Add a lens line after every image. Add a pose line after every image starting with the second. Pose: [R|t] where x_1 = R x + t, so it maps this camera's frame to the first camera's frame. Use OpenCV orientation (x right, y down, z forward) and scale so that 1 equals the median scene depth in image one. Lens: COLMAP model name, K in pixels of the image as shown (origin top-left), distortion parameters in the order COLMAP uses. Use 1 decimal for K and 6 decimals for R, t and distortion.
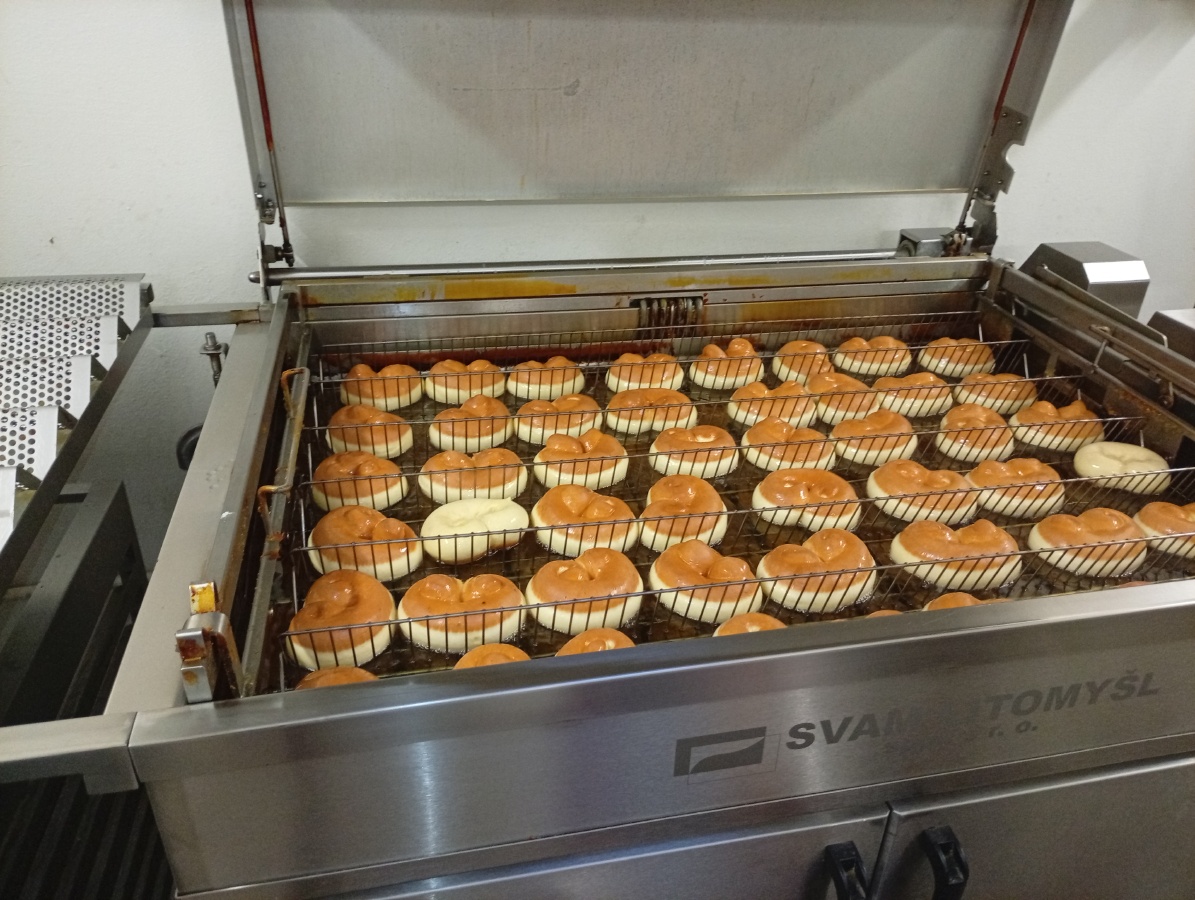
lens RADIAL K [[882.3, 0, 596.1], [0, 882.3, 448.1], [0, 0, 1]] dist [0.041031, -0.064833]
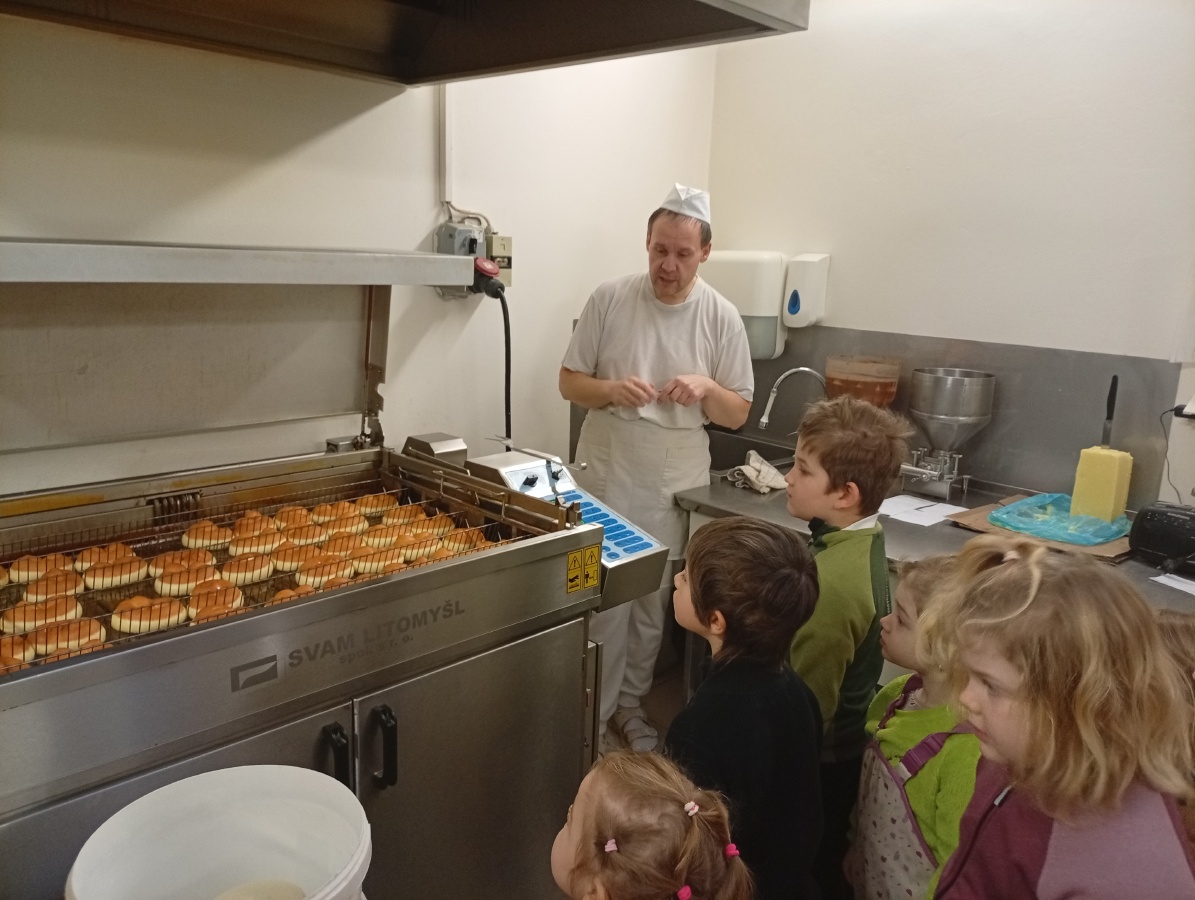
lens RADIAL K [[882.3, 0, 596.3], [0, 882.3, 446.8], [0, 0, 1]] dist [0.041031, -0.064833]
pose [[0.835002, -0.114908, 0.538116, -0.140383], [0.259370, 0.944685, -0.200742, 0.278058], [-0.485283, 0.307191, 0.818617, -0.697615]]
